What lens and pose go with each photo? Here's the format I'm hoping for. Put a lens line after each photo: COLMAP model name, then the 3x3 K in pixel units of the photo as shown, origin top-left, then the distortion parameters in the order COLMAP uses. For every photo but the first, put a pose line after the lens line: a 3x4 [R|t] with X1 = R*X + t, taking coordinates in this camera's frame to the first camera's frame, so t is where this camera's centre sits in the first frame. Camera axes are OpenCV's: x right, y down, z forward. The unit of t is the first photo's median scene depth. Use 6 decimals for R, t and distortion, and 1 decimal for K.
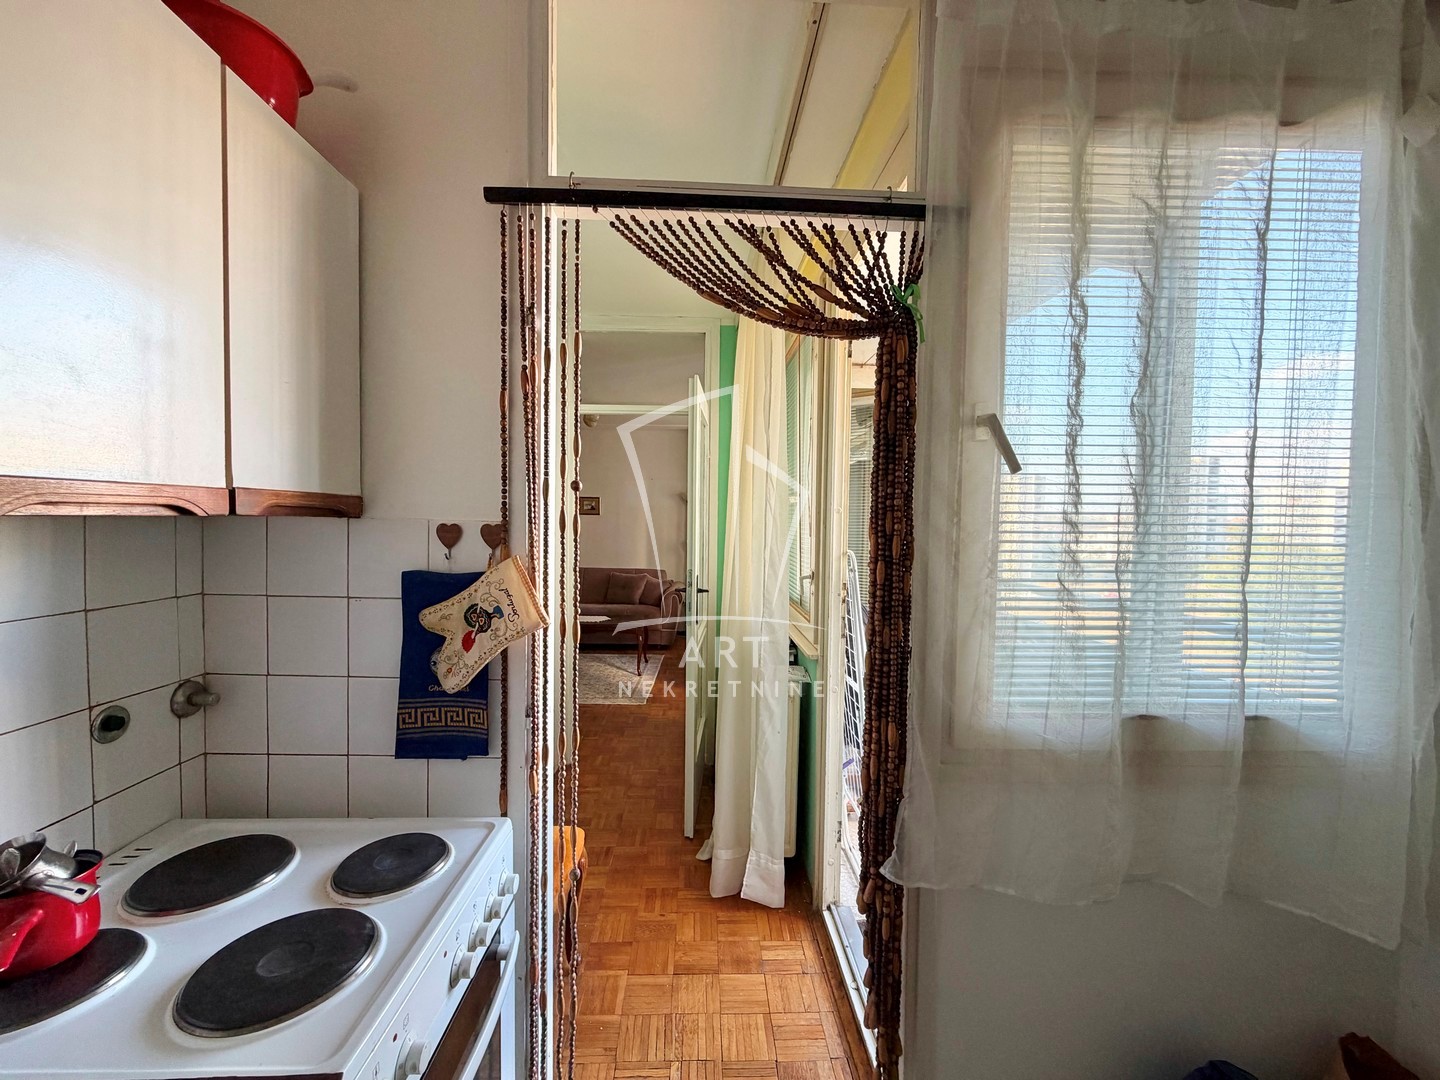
lens RADIAL K [[575.5, 0, 715.4], [0, 575.5, 542.7], [0, 0, 1]] dist [-0.001075, 0.000204]
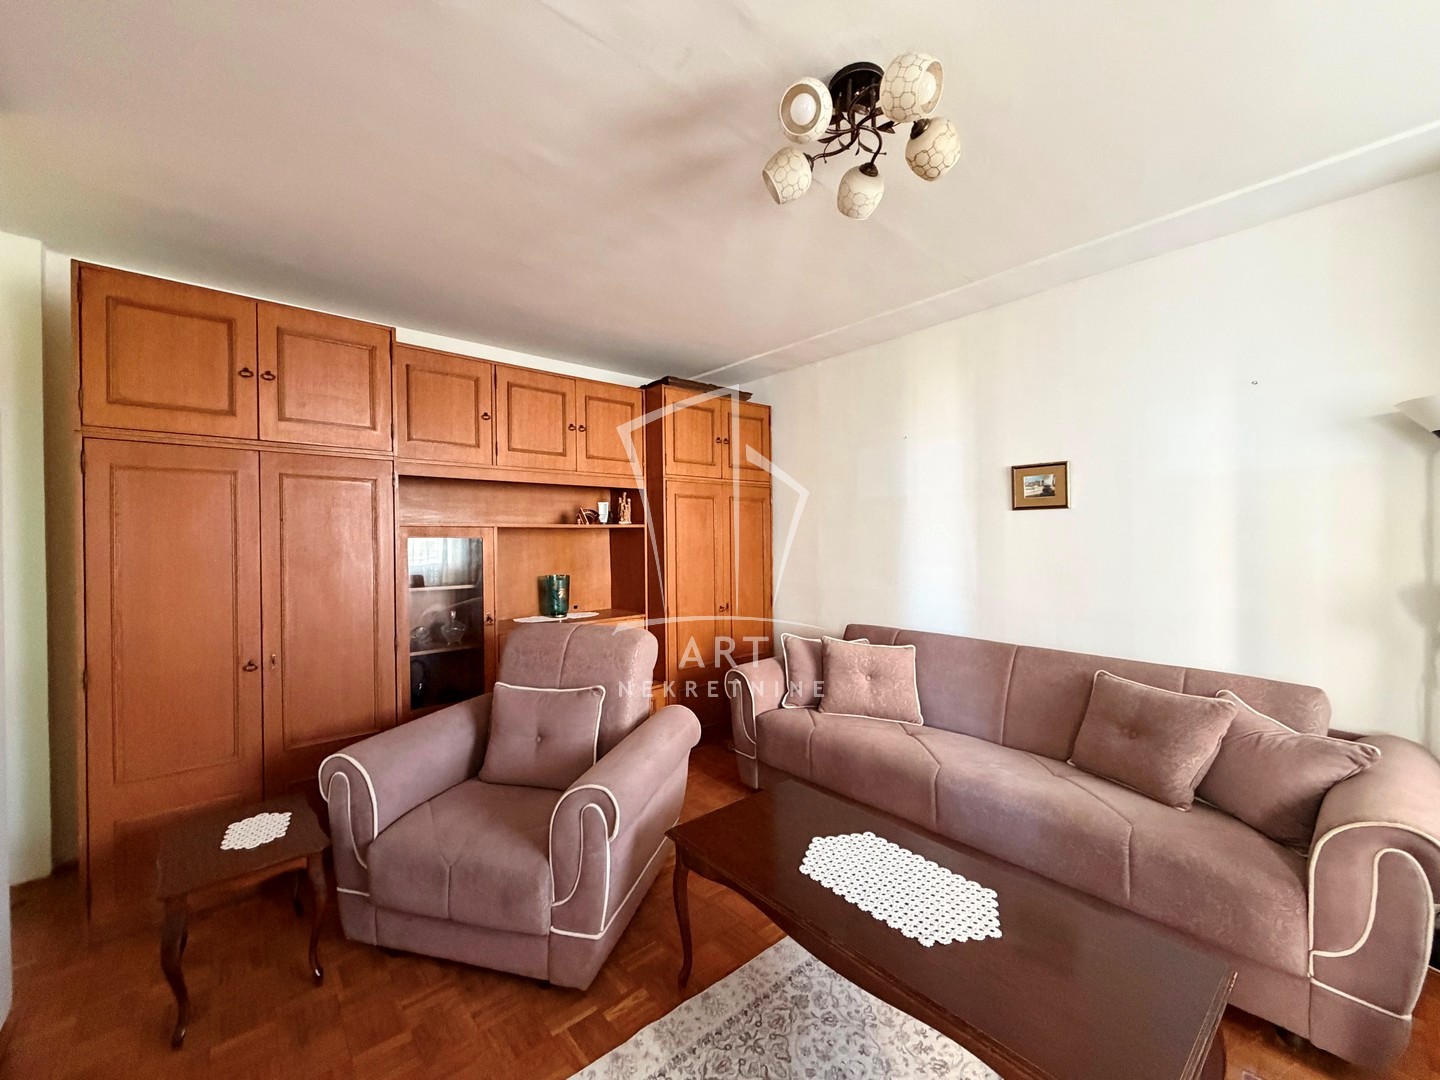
lens RADIAL K [[573.6, 0, 714.5], [0, 573.6, 542.9], [0, 0, 1]] dist [-0.001778, 0.000448]
pose [[0.635238, -0.012037, -0.772223, -0.060398], [-0.009301, 0.999687, -0.023234, -0.014885], [0.772260, 0.021941, 0.634927, 0.622363]]
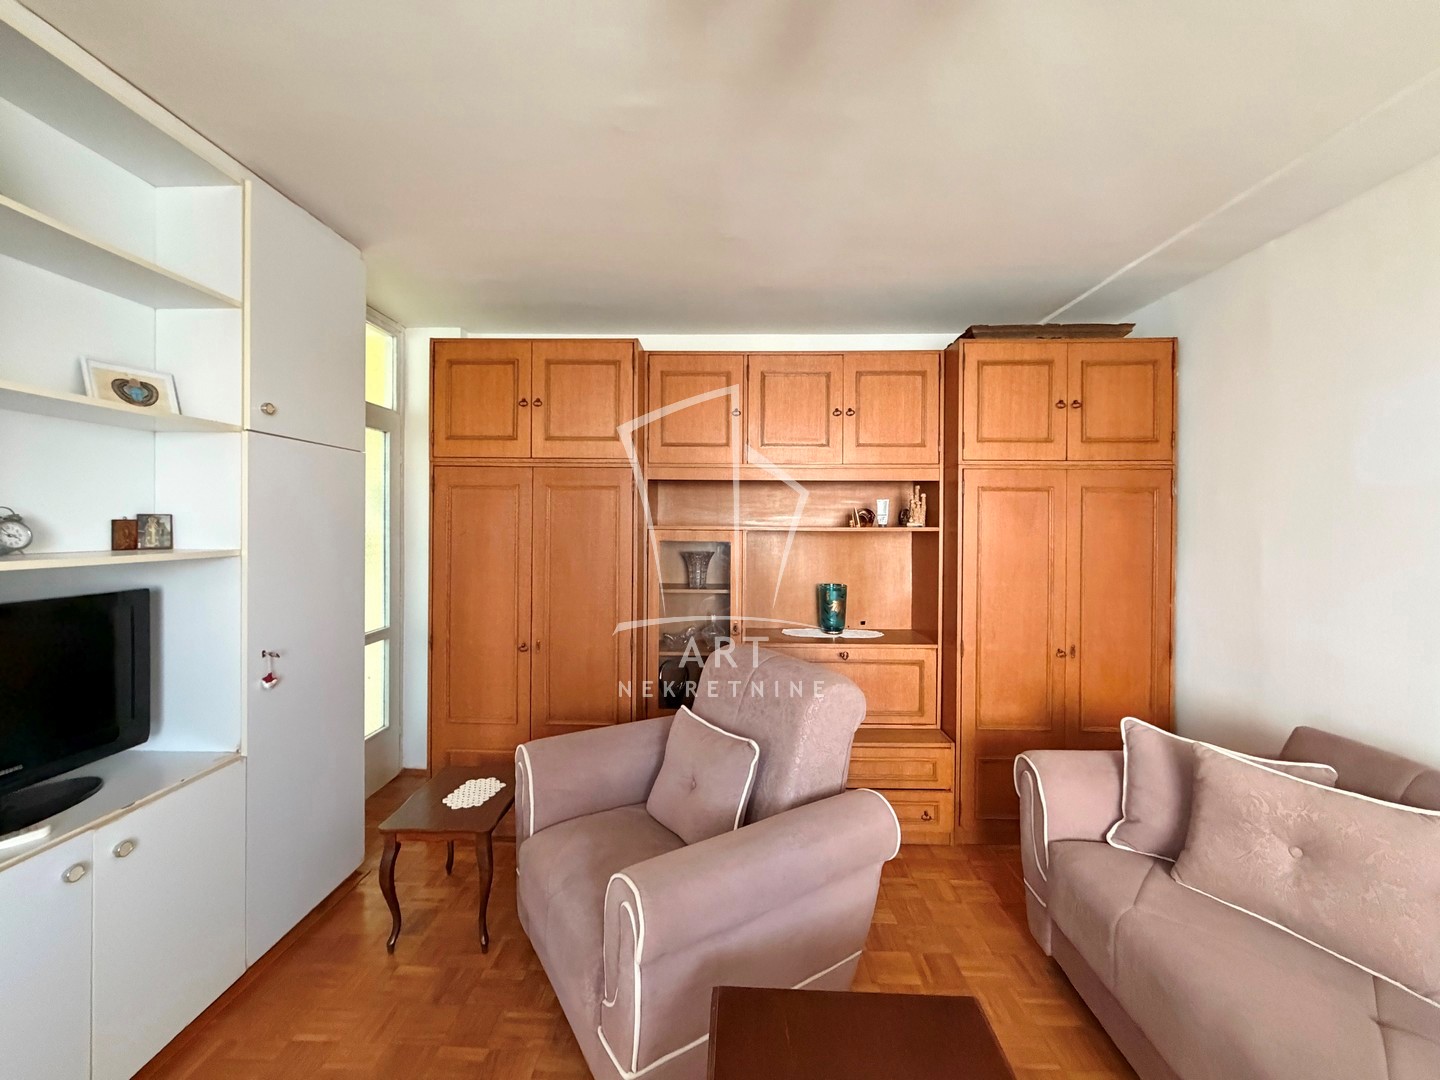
lens RADIAL K [[588.2, 0, 713.1], [0, 588.2, 527.6], [0, 0, 1]] dist [-0.001534, 0.000080]
pose [[-0.057951, -0.007427, -0.998292, -0.088707], [-0.042603, 0.999080, -0.004959, -0.035414], [0.997410, 0.042243, -0.058214, 0.779115]]
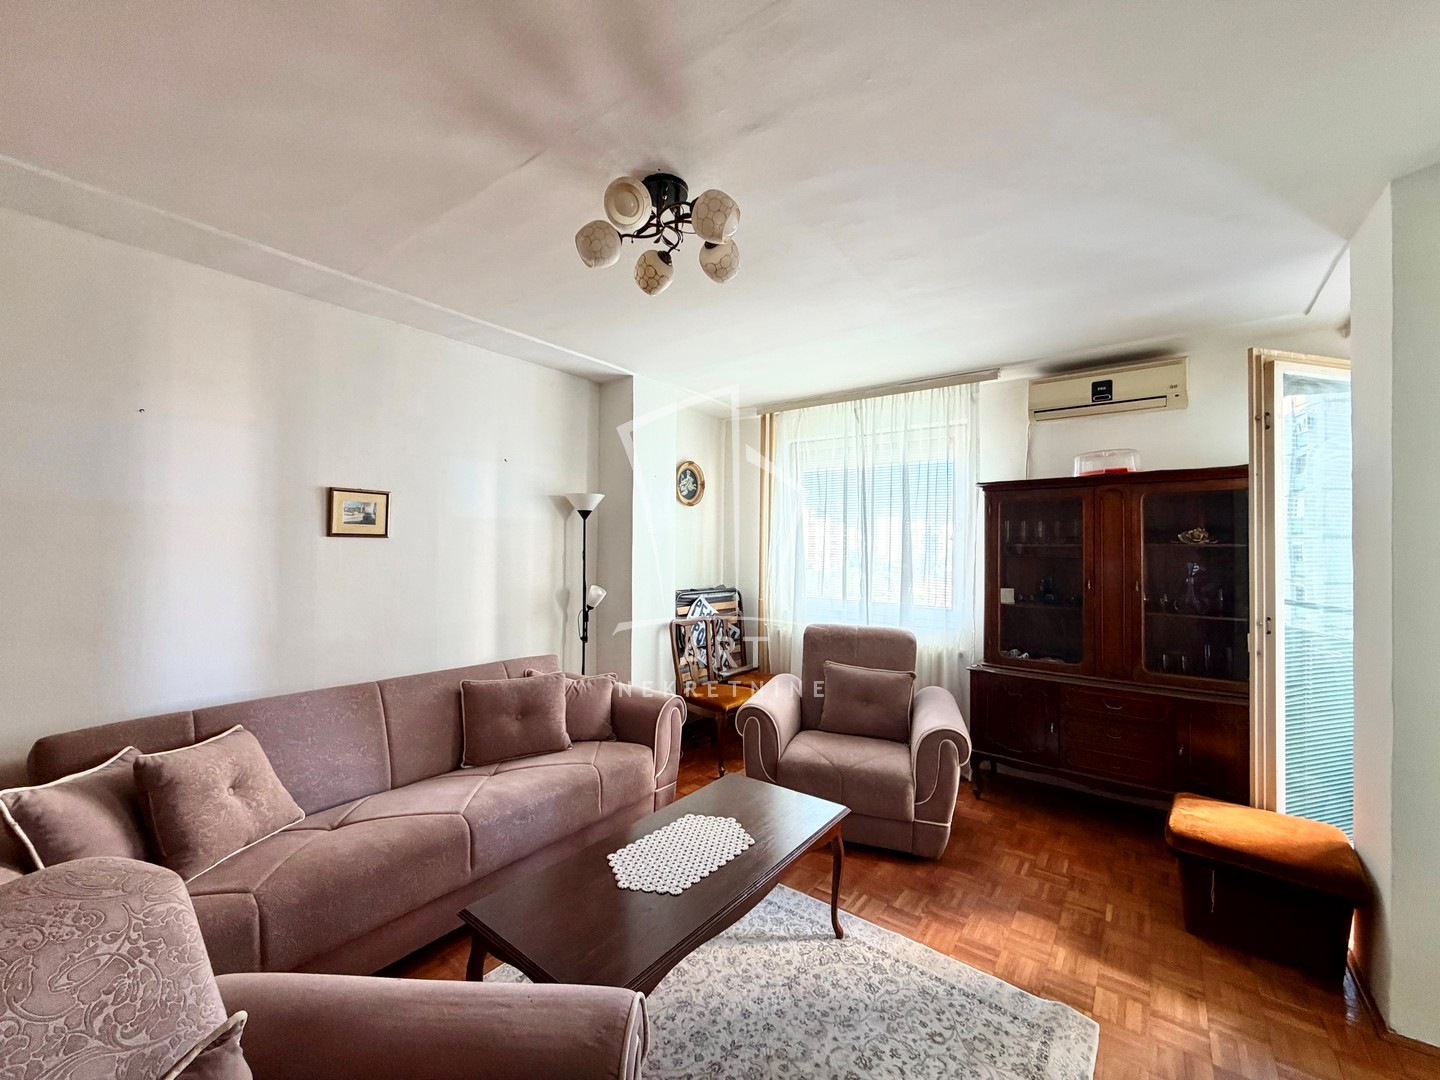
lens RADIAL K [[573.6, 0, 714.5], [0, 573.6, 542.9], [0, 0, 1]] dist [-0.001778, 0.000448]
pose [[0.628056, -0.000975, 0.778167, -0.392729], [0.027209, 0.999415, -0.020709, -0.032504], [-0.777692, 0.034180, 0.627715, 0.627659]]
